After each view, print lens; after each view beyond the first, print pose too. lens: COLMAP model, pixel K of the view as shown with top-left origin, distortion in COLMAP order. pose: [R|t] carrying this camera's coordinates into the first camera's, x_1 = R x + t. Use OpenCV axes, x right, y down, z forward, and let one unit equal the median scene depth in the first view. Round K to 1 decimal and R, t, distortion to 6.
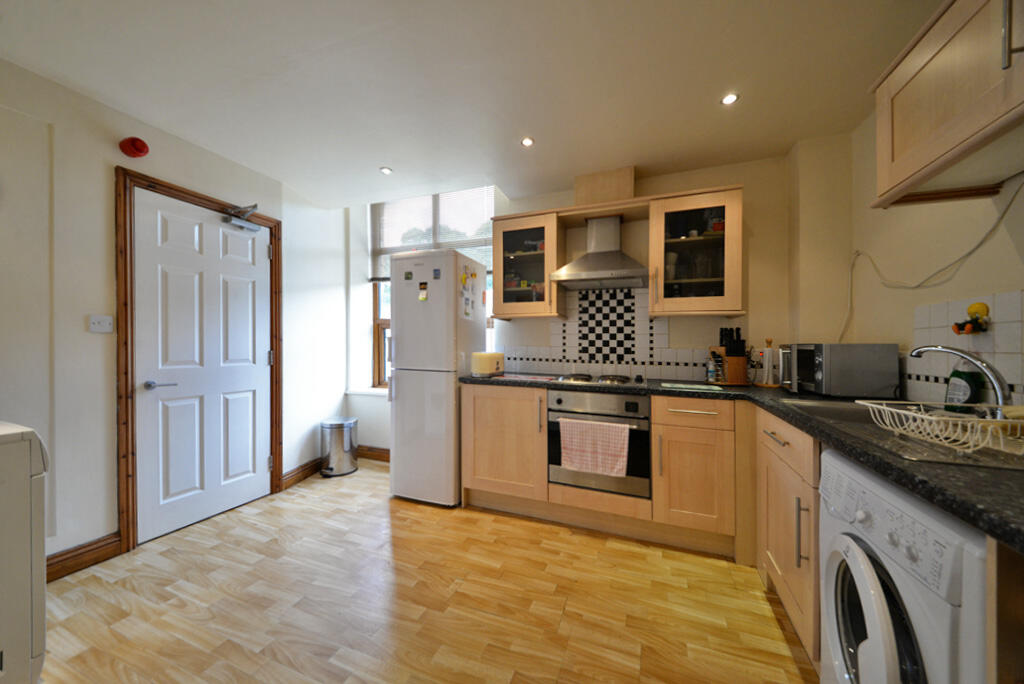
lens RADIAL K [[357.7, 0, 510.2], [0, 357.7, 344.7], [0, 0, 1]] dist [0.000932, -0.000379]
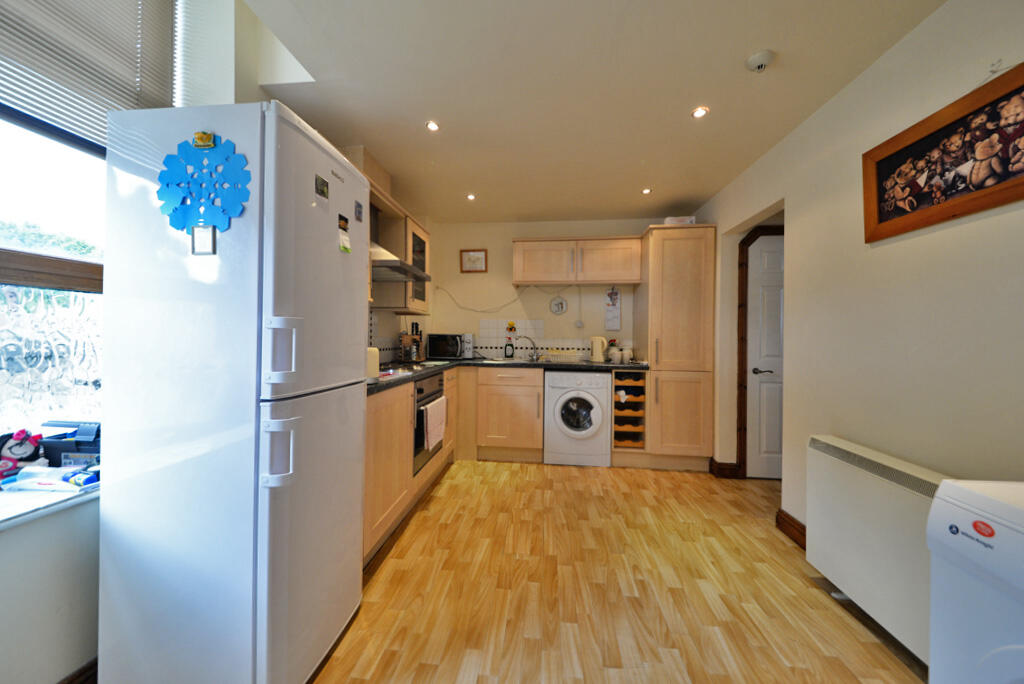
lens RADIAL K [[357.7, 0, 509.4], [0, 357.7, 336.8], [0, 0, 1]] dist [0.000932, -0.000379]
pose [[-0.262081, -0.014589, 0.964936, -1.172807], [-0.011937, 0.999858, 0.011875, -0.014693], [-0.964972, -0.008407, -0.262218, 1.317099]]
